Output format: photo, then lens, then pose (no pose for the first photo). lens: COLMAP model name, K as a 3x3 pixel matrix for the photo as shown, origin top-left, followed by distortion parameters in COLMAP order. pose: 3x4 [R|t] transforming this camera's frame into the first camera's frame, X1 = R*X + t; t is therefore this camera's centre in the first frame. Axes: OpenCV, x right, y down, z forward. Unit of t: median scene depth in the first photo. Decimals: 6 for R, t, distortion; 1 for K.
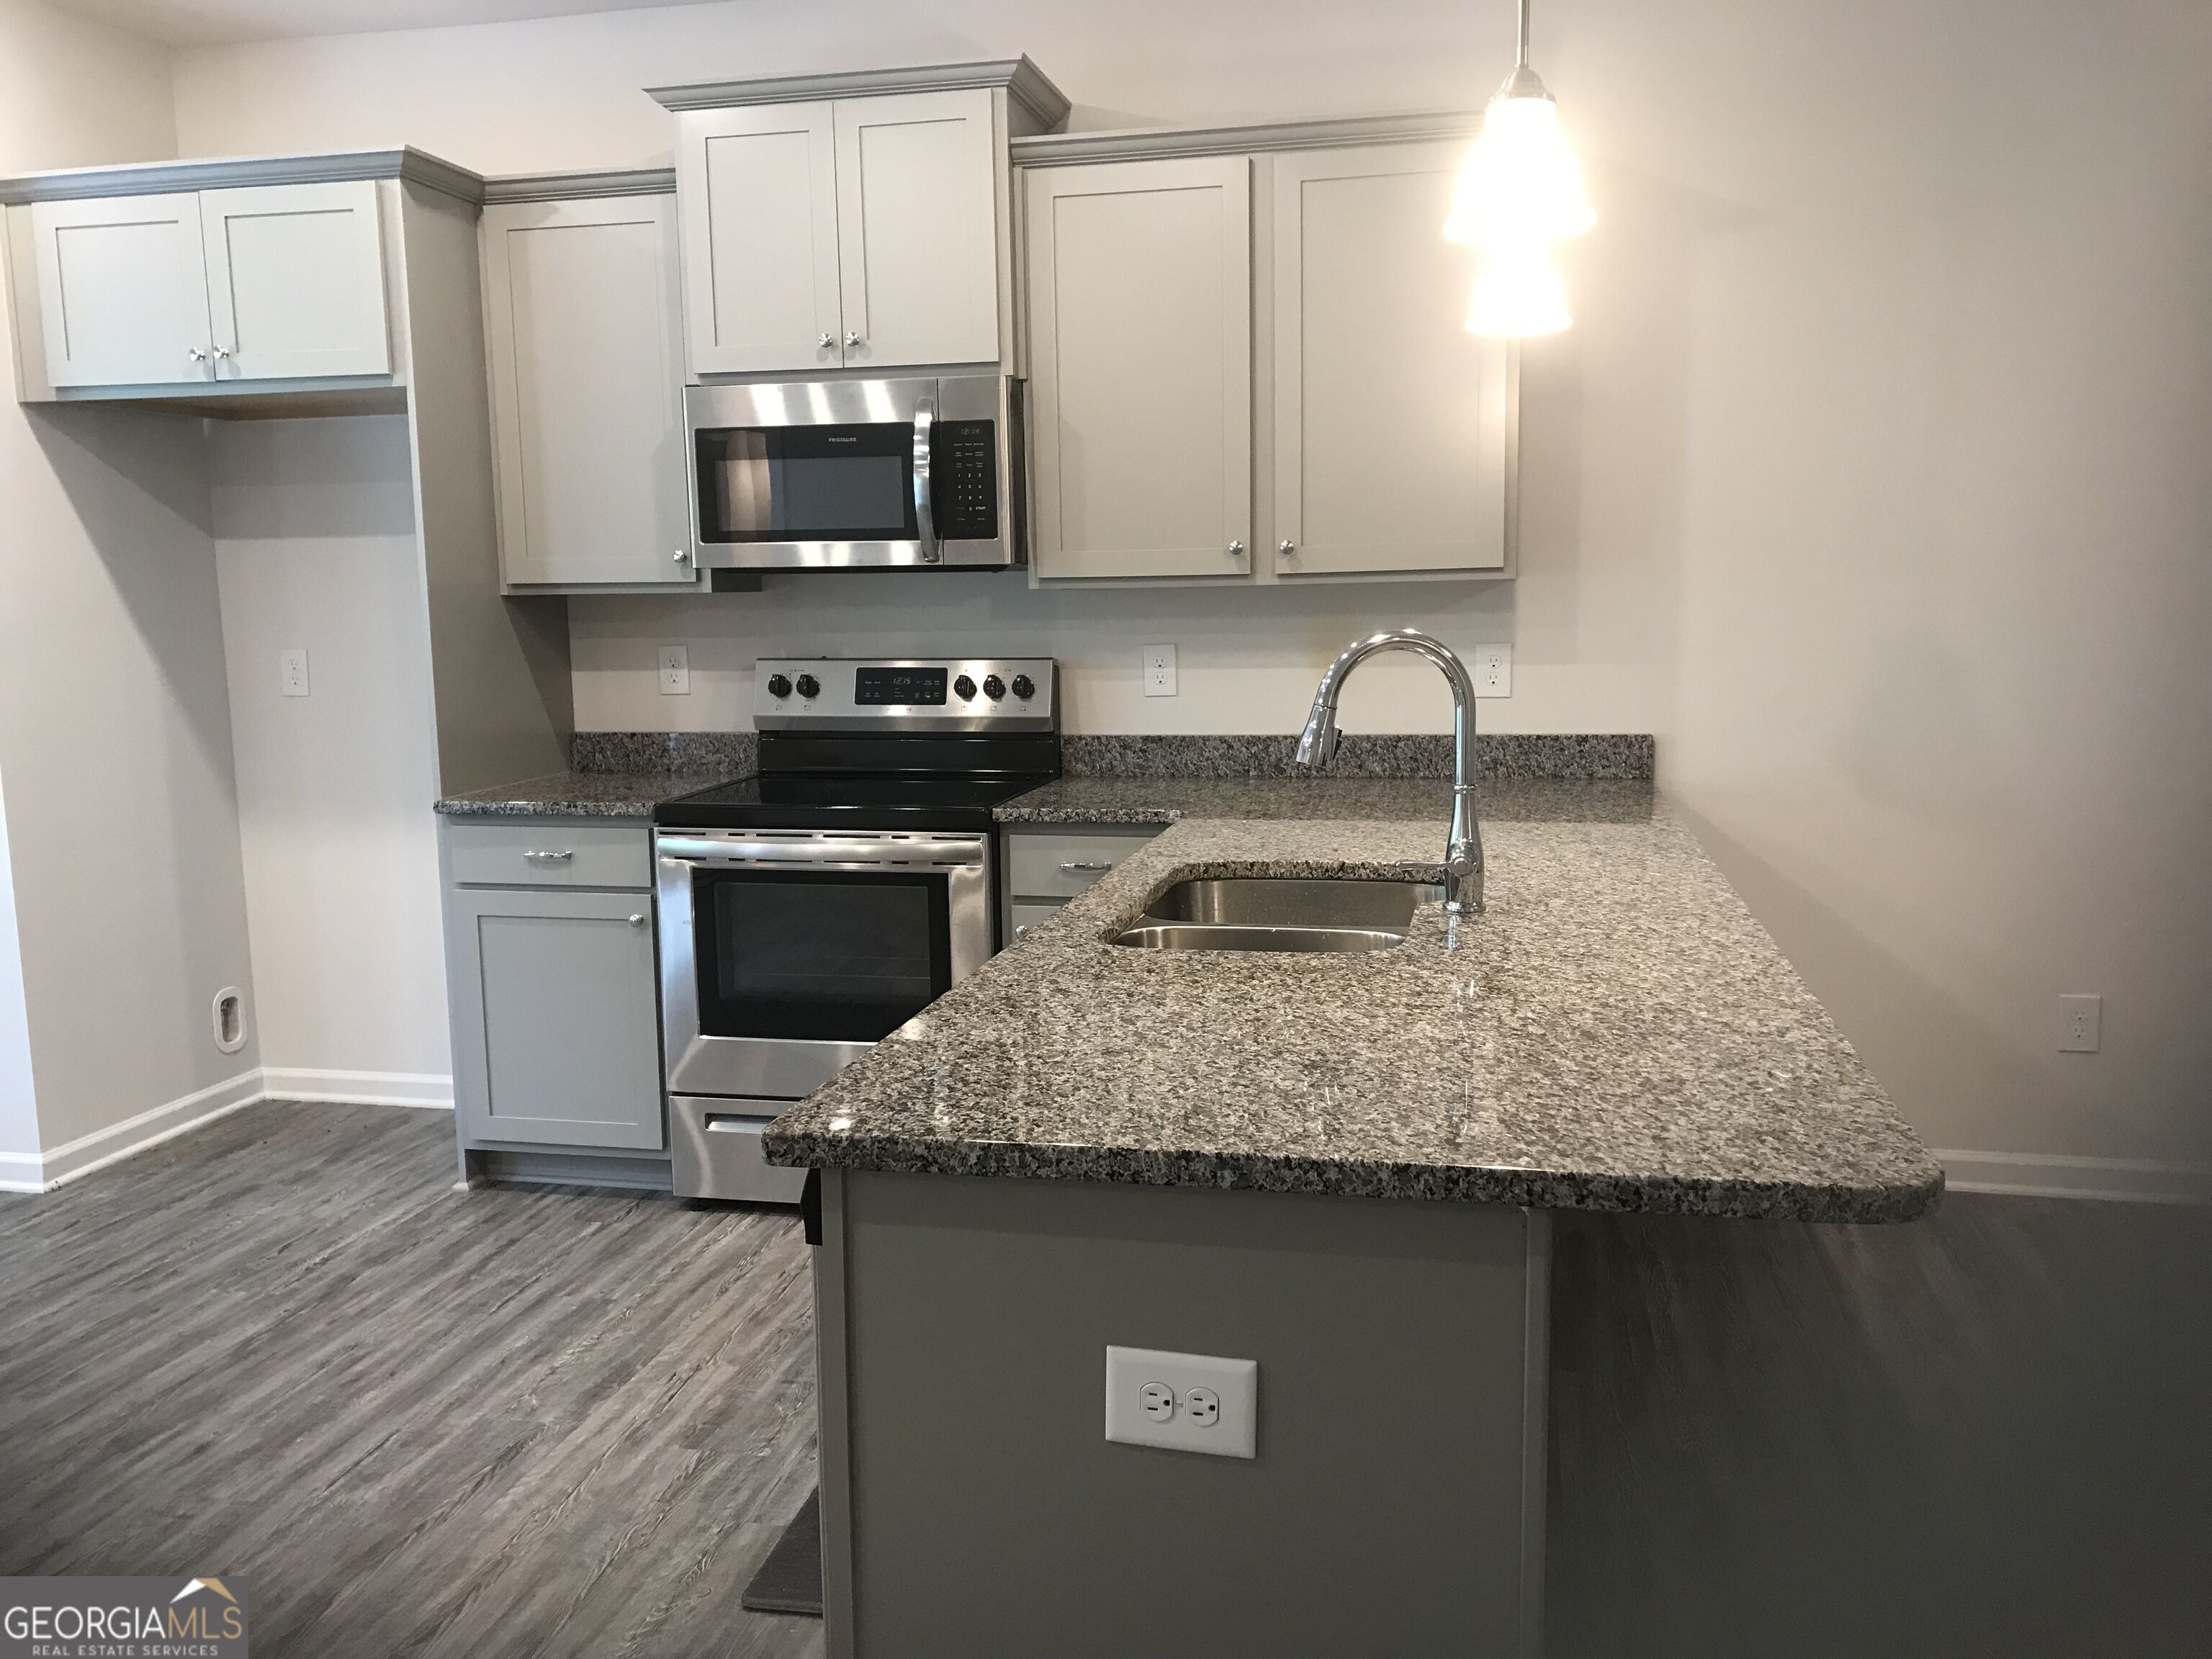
lens RADIAL K [[1794.4, 0, 1106.0], [0, 1794.4, 829.5], [0, 0, 1]] dist [0.080044, -0.123860]
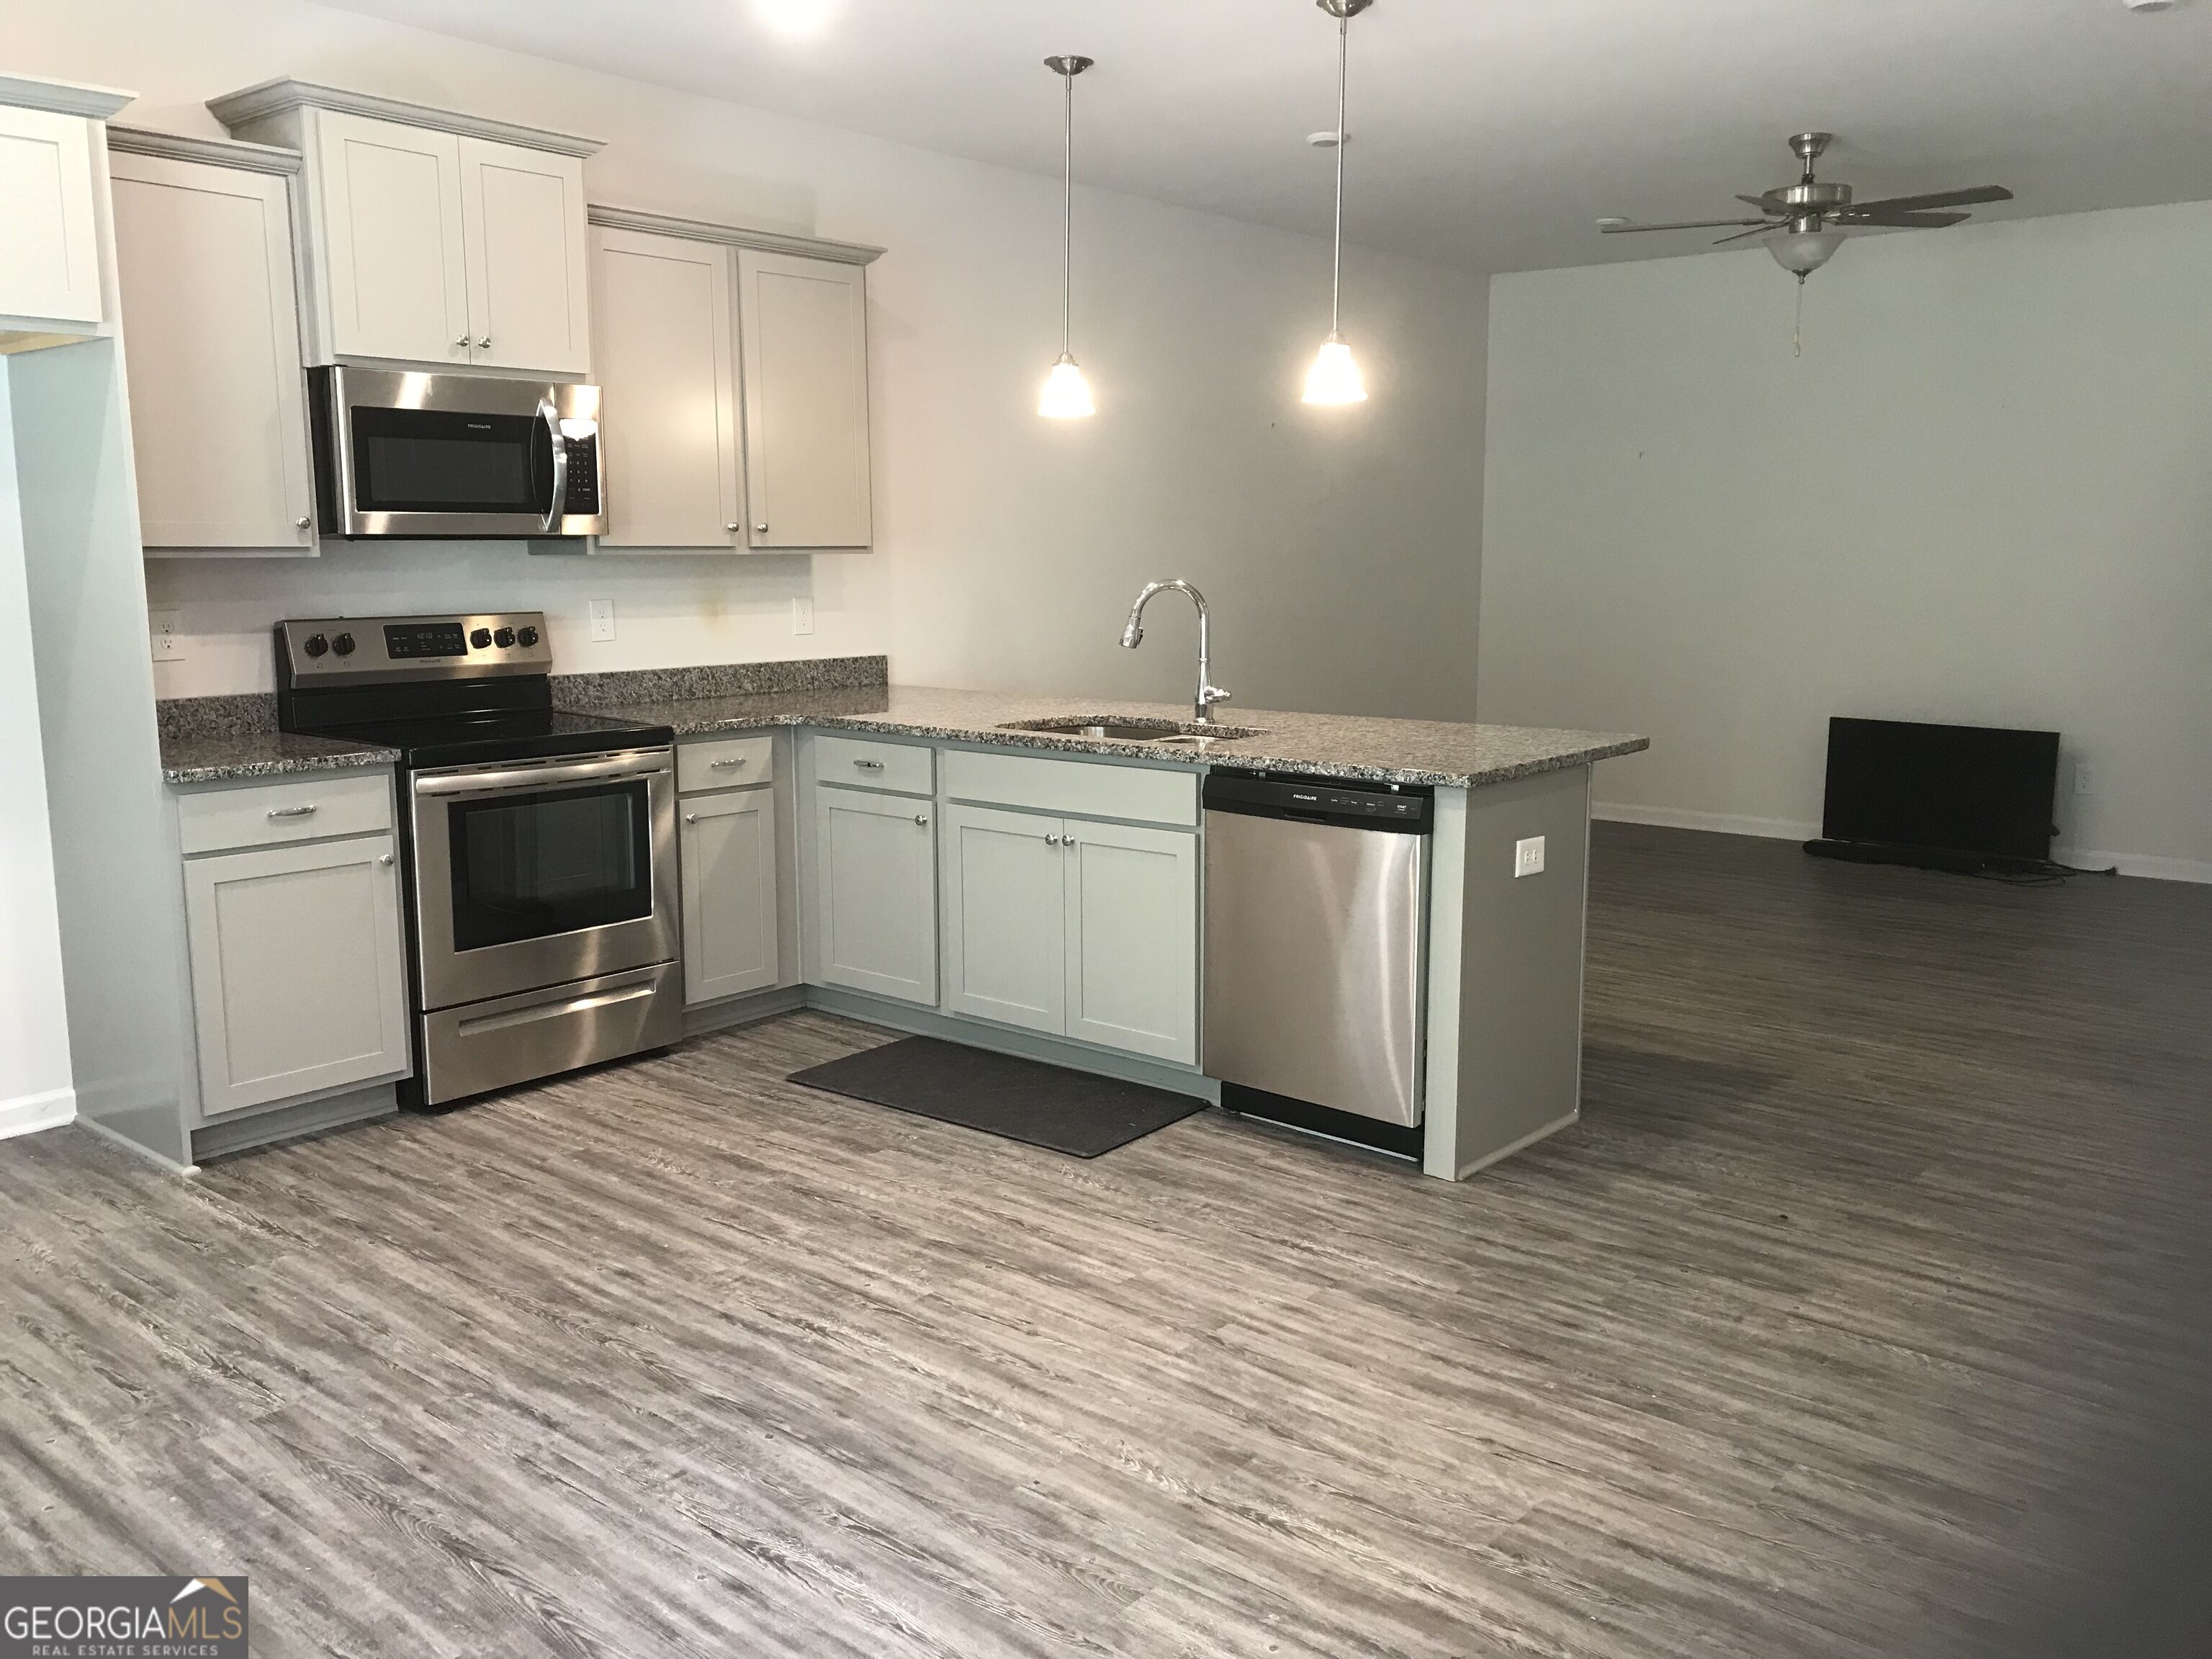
lens RADIAL K [[1794.4, 0, 1106.0], [0, 1794.4, 829.5], [0, 0, 1]] dist [0.080044, -0.123860]
pose [[0.467929, -0.126764, 0.874628, -1.030929], [0.114099, 0.990042, 0.082448, -0.008510], [-0.876370, 0.061214, 0.477733, 0.102962]]
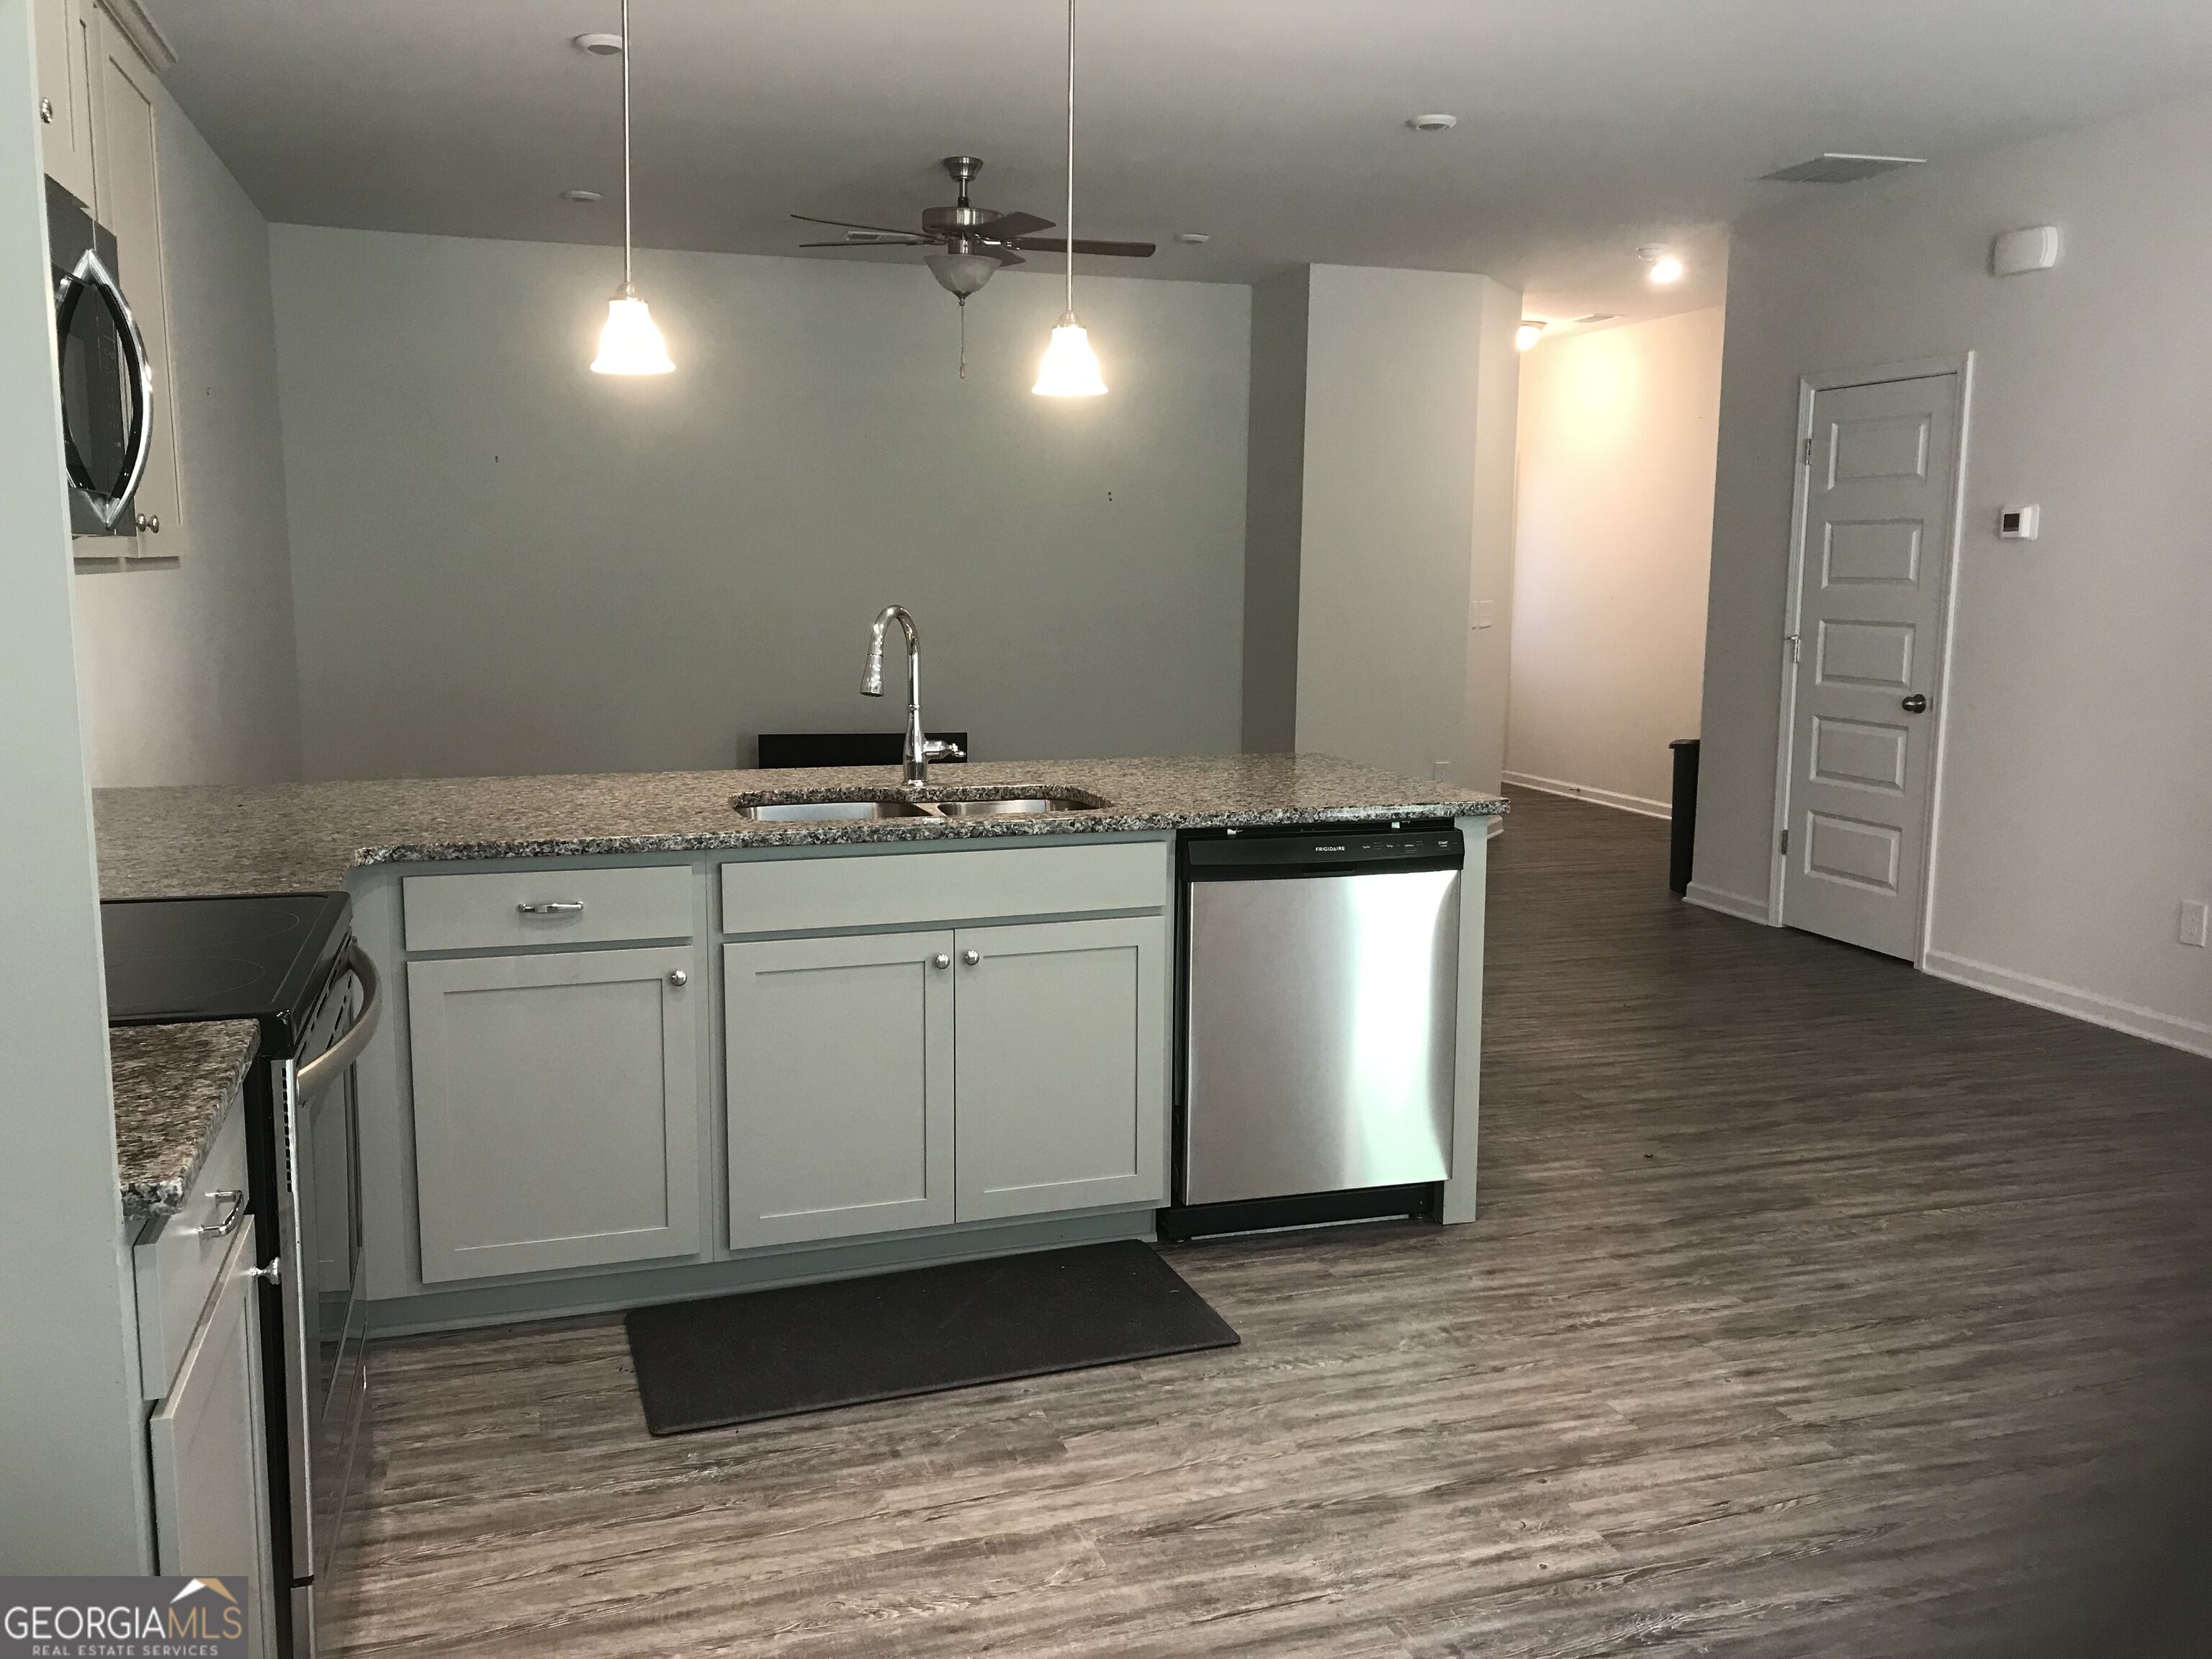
lens RADIAL K [[1810.2, 0, 1106.0], [0, 1810.2, 829.5], [0, 0, 1]] dist [0.012456, 0.011106]
pose [[-0.506310, -0.117225, 0.854347, -0.787129], [0.116216, 0.972404, 0.202296, -0.138057], [-0.854485, 0.201713, -0.478715, 1.042655]]
